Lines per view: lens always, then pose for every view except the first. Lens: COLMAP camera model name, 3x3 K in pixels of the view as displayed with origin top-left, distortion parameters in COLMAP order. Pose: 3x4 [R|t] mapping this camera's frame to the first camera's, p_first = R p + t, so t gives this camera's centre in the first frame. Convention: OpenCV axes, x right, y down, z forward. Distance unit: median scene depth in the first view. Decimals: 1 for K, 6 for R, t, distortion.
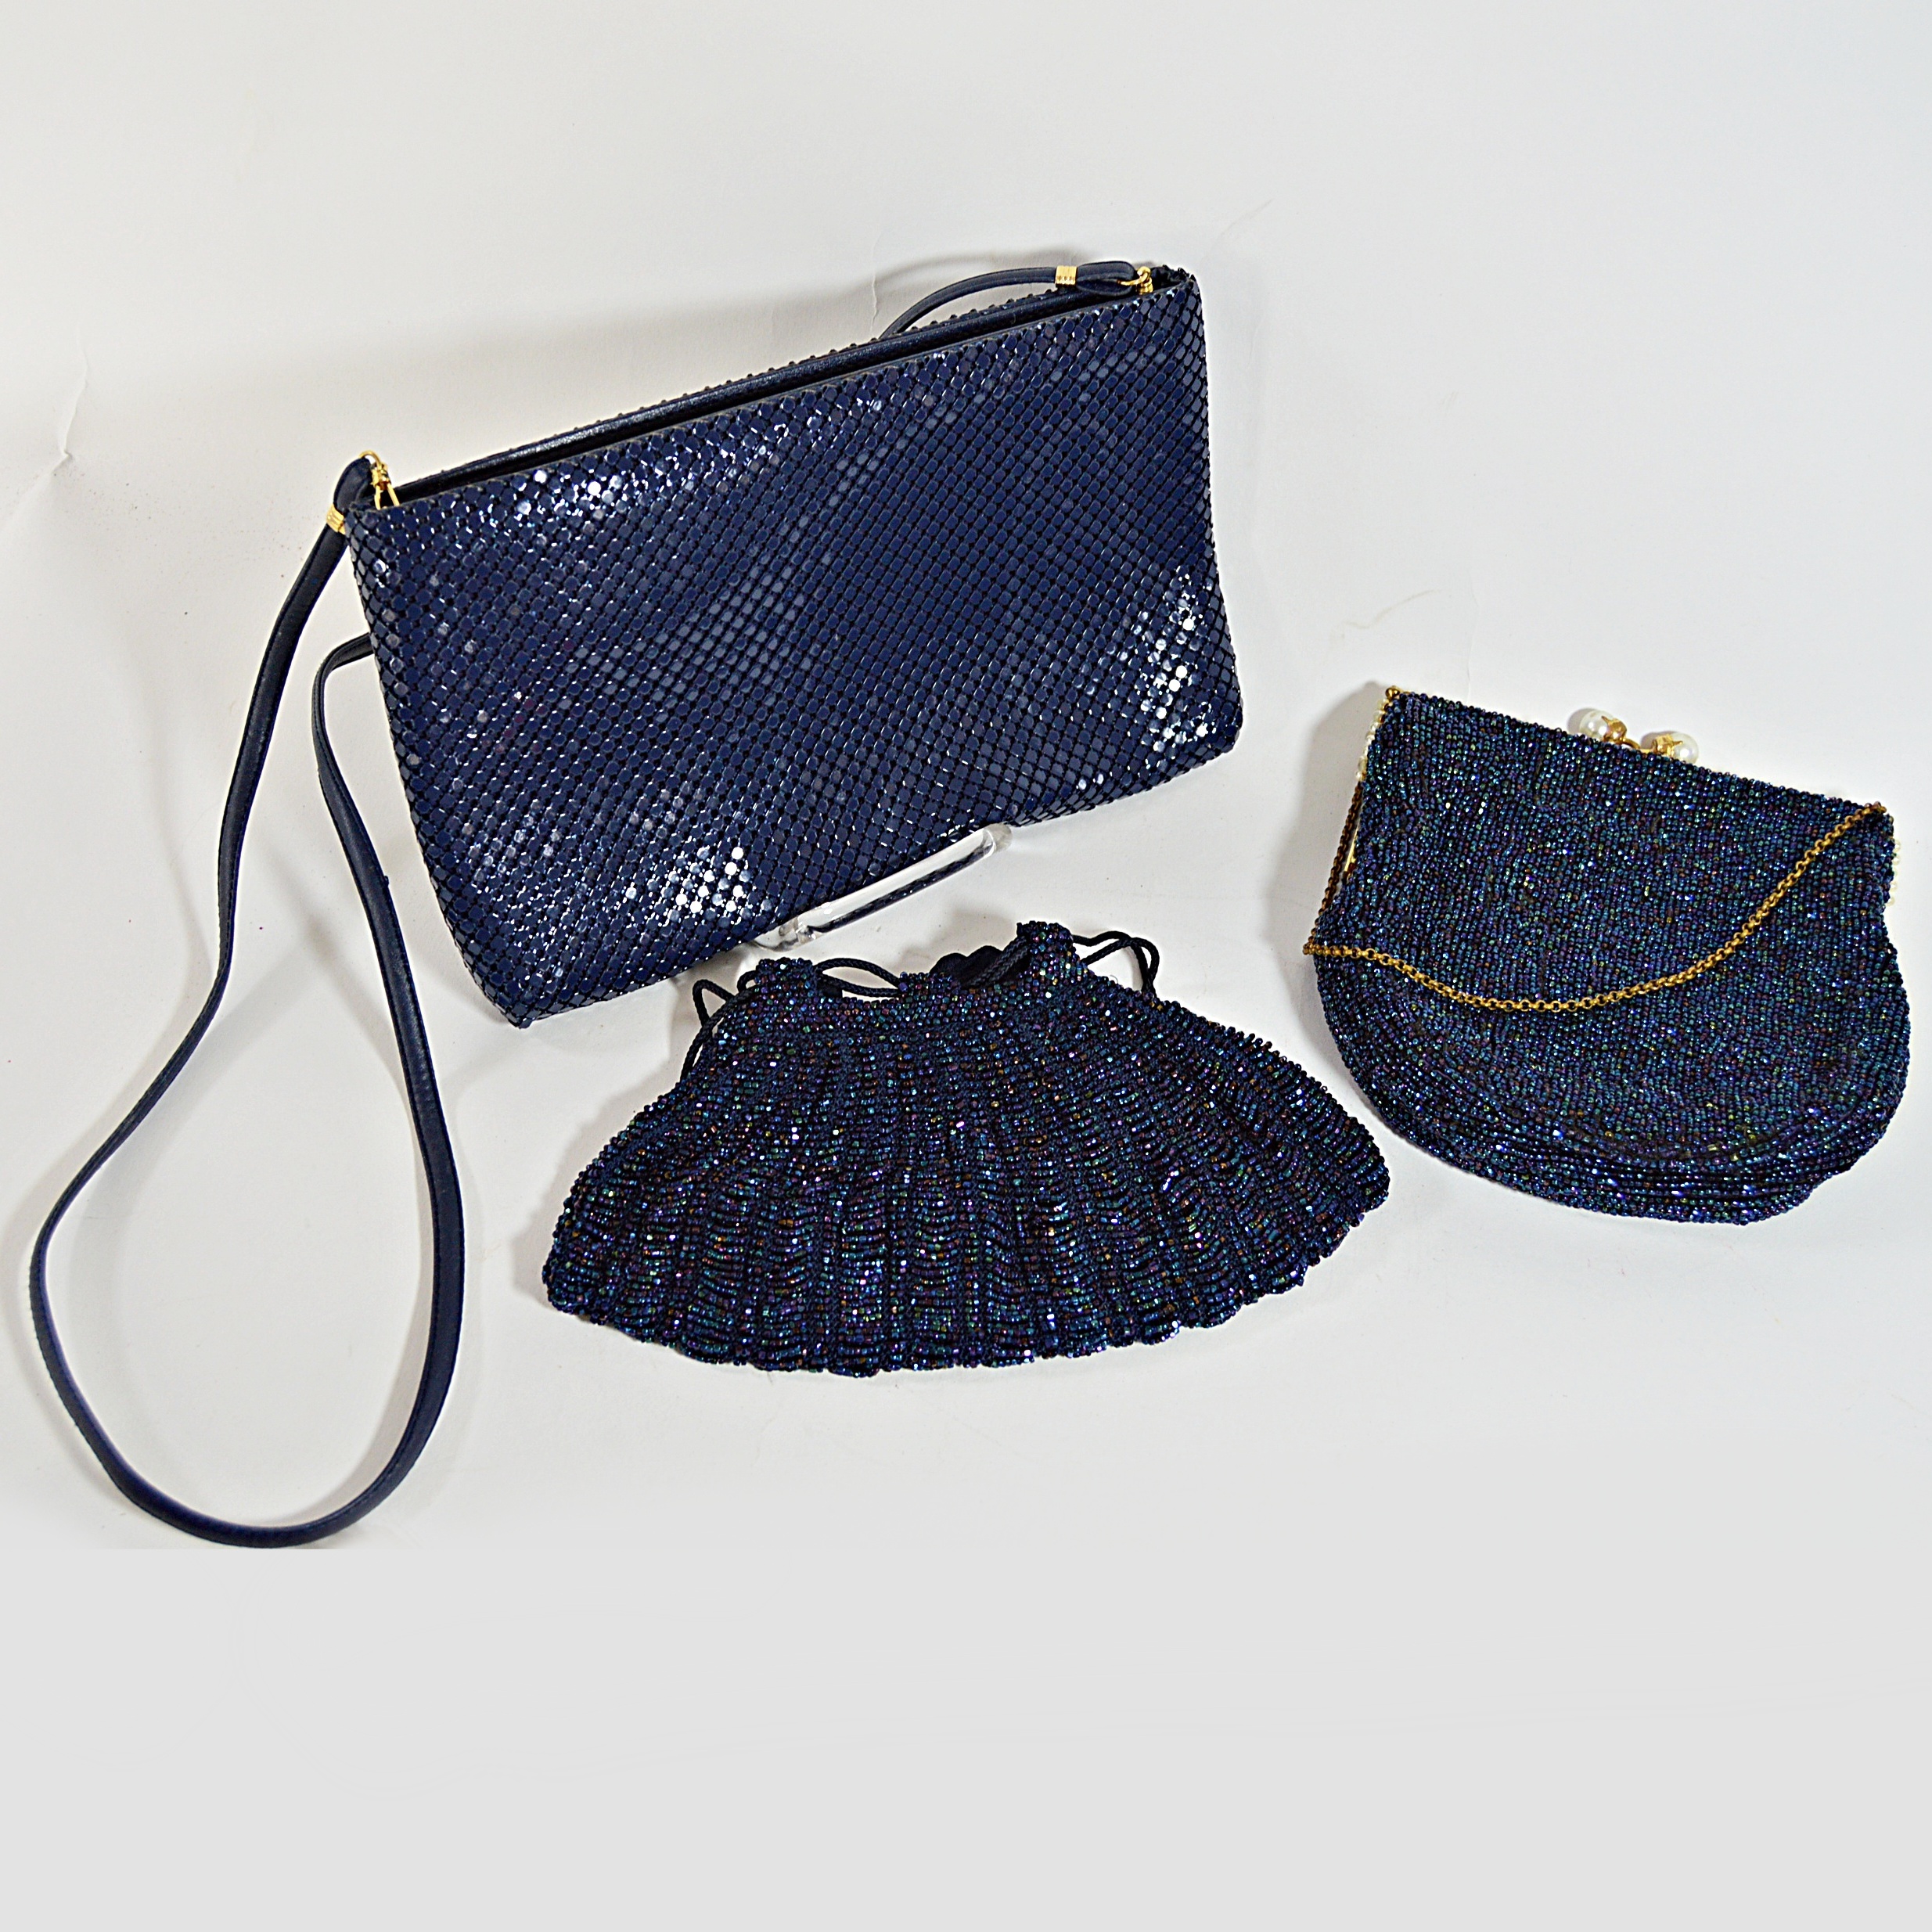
lens RADIAL K [[2773.7, 0, 865.5], [0, 2773.7, 848.9], [0, 0, 1]] dist [-0.050808, 0.000000]
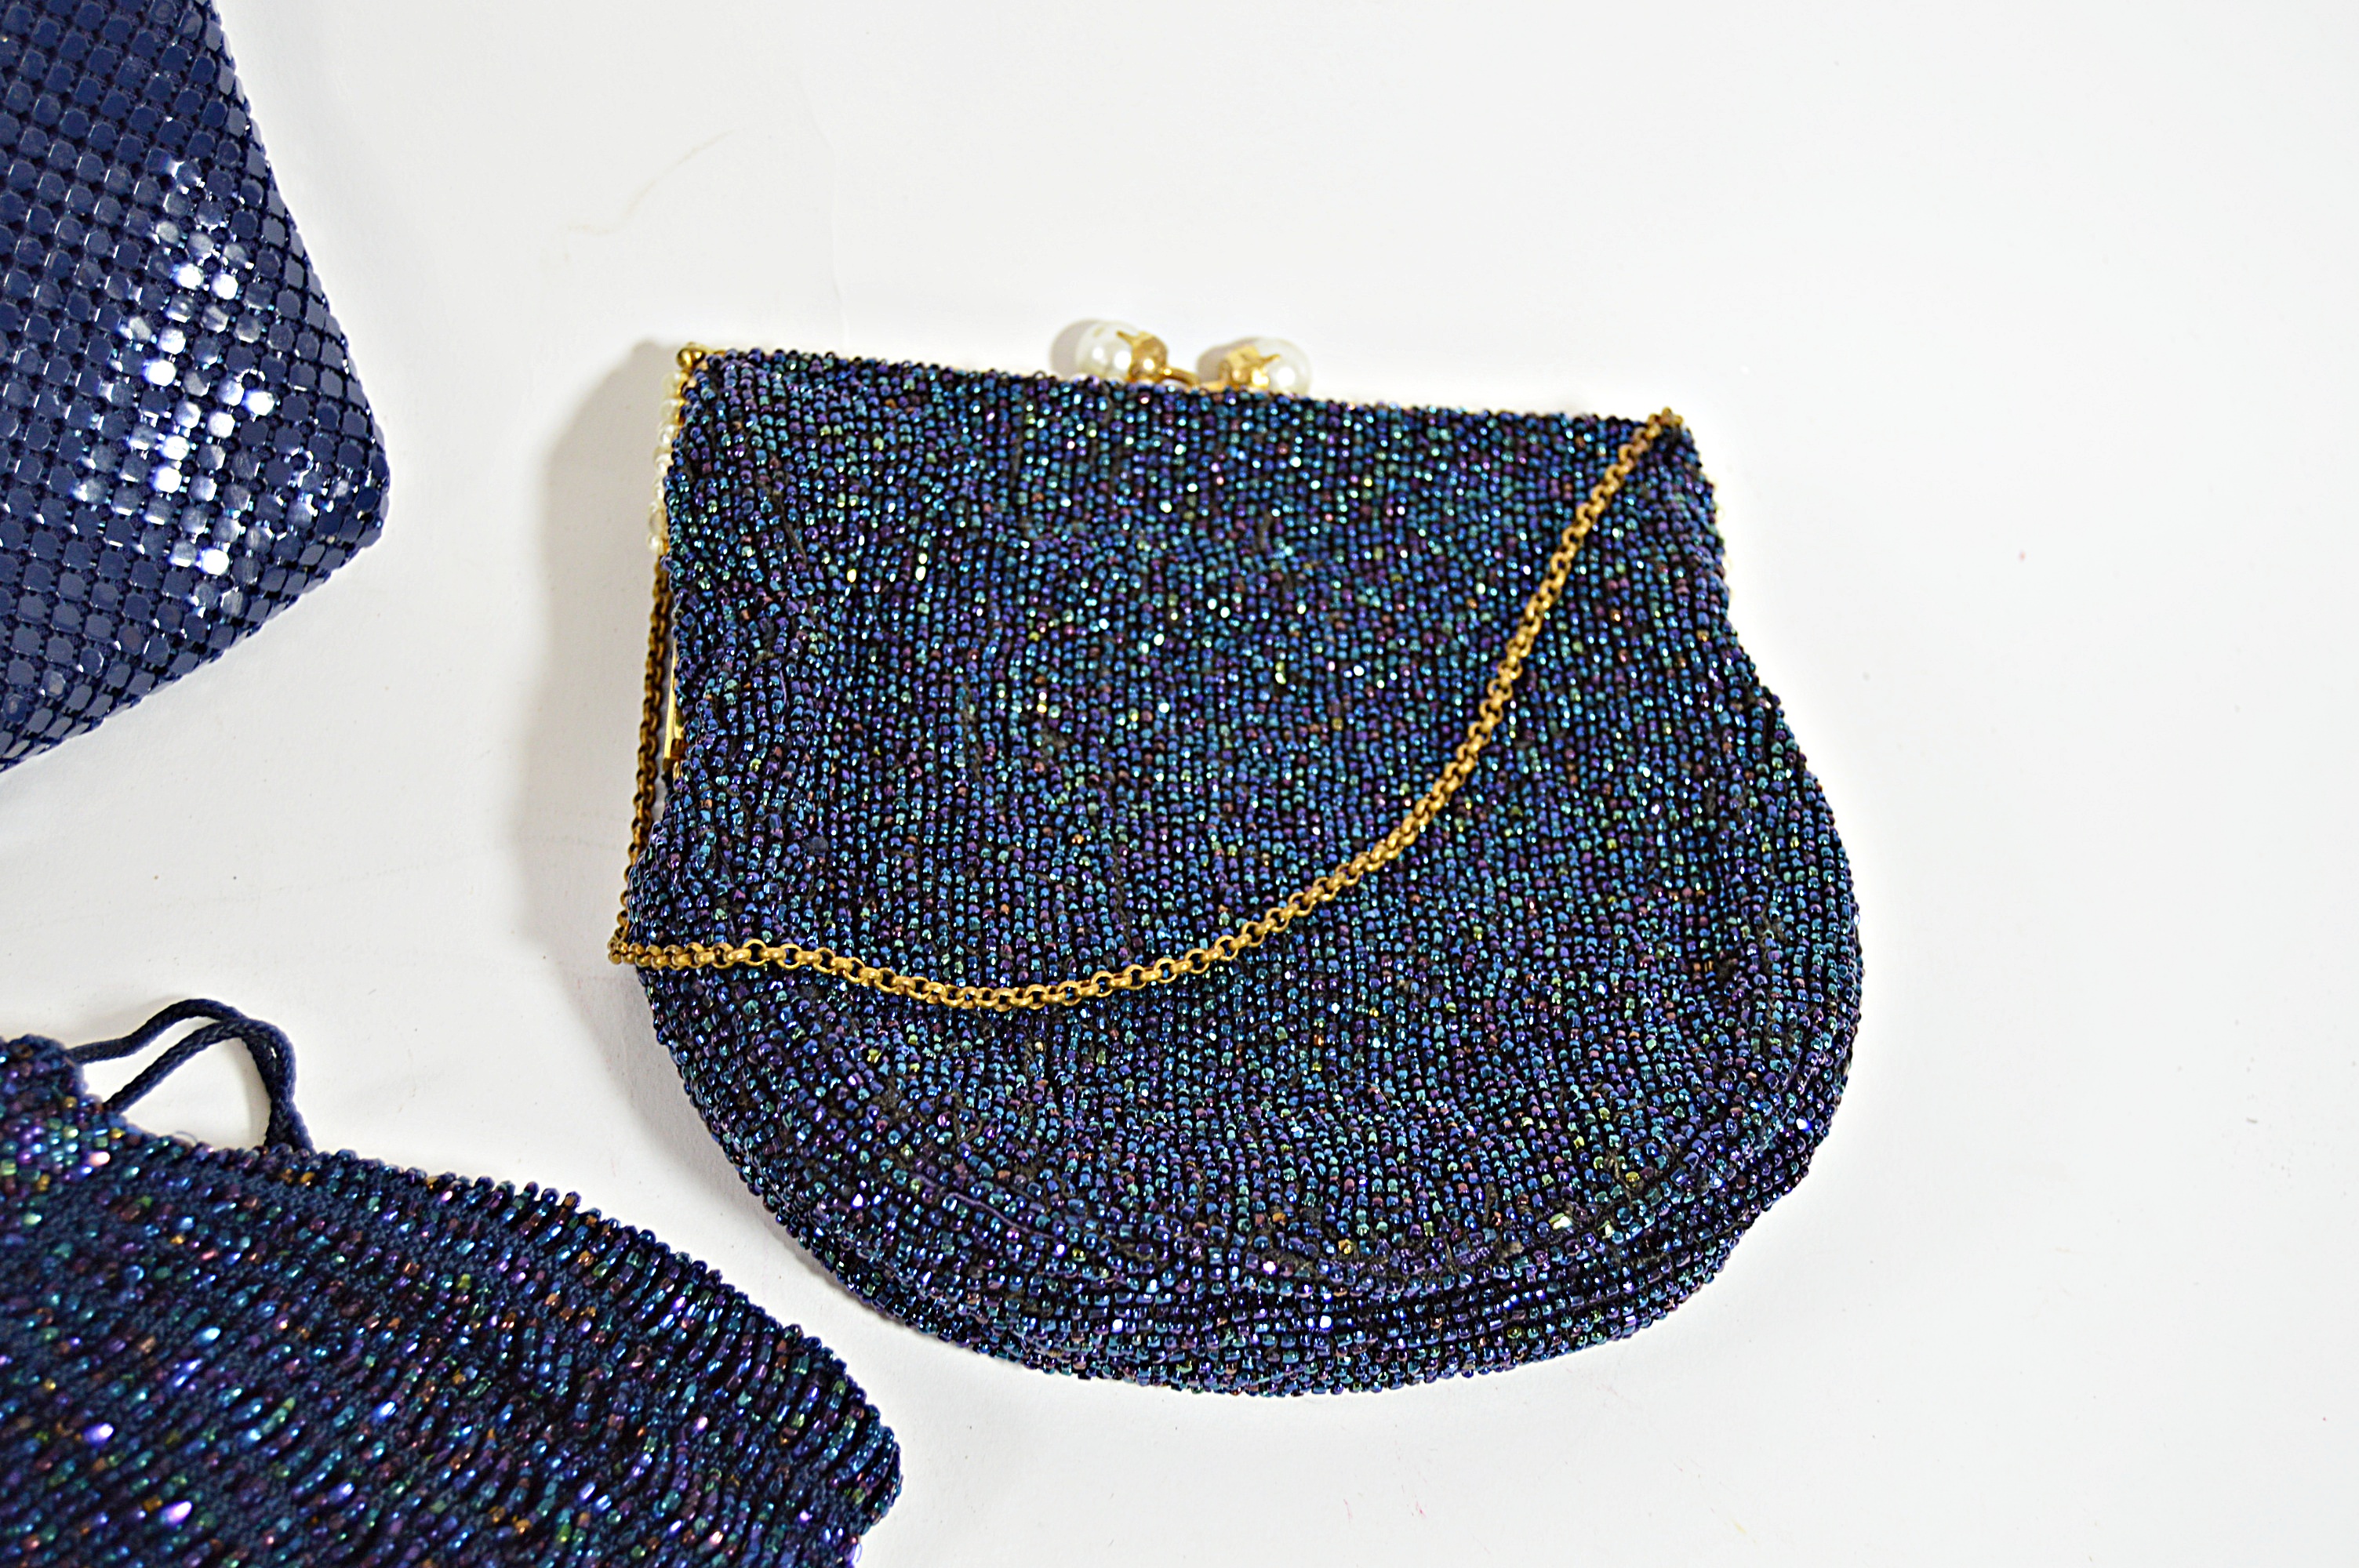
lens RADIAL K [[2997.0, 0, 1137.8], [0, 2997.0, 802.9], [0, 0, 1]] dist [-0.049383, 0.000000]
pose [[0.934090, -0.212350, 0.287026, 0.104499], [0.184121, 0.975262, 0.122327, -0.032404], [-0.305902, -0.061417, 0.950080, 0.513582]]
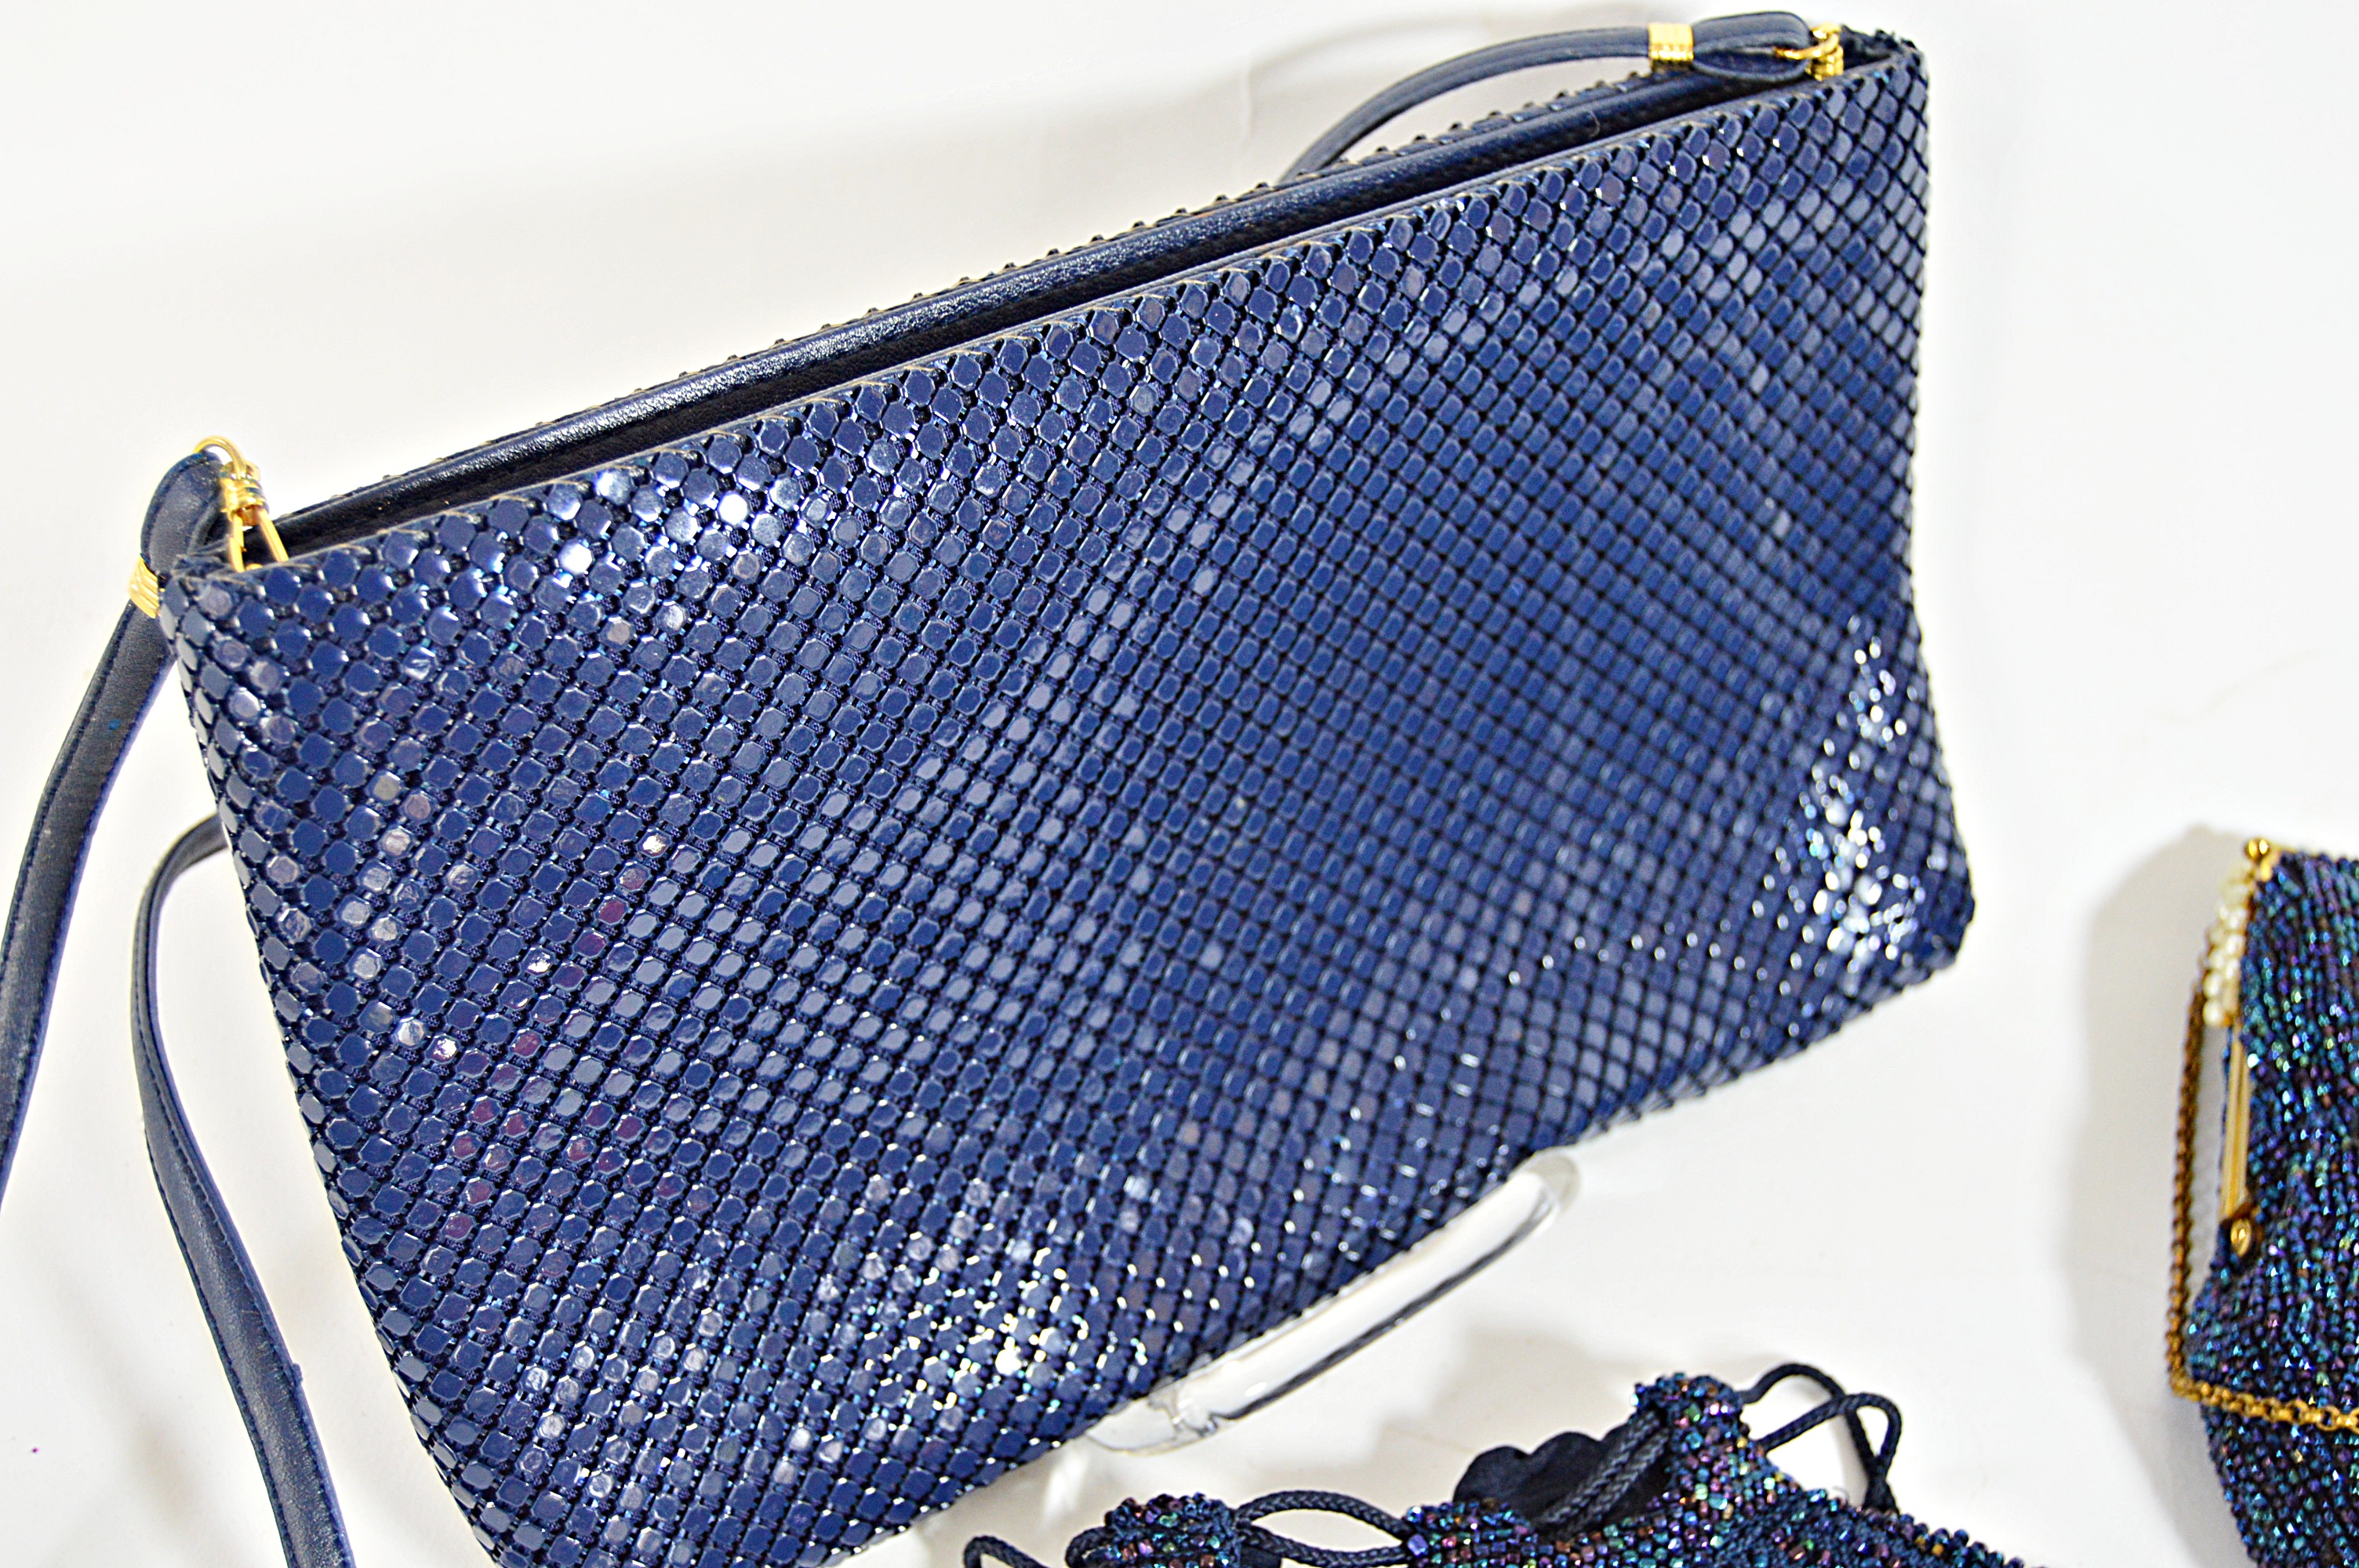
lens RADIAL K [[2997.0, 0, 1128.4], [0, 2997.0, 819.0], [0, 0, 1]] dist [-0.049383, 0.000000]
pose [[0.996717, -0.032918, 0.073968, -0.067397], [0.033085, 0.999452, -0.001041, -0.072962], [-0.073893, 0.003485, 0.997260, 0.484974]]
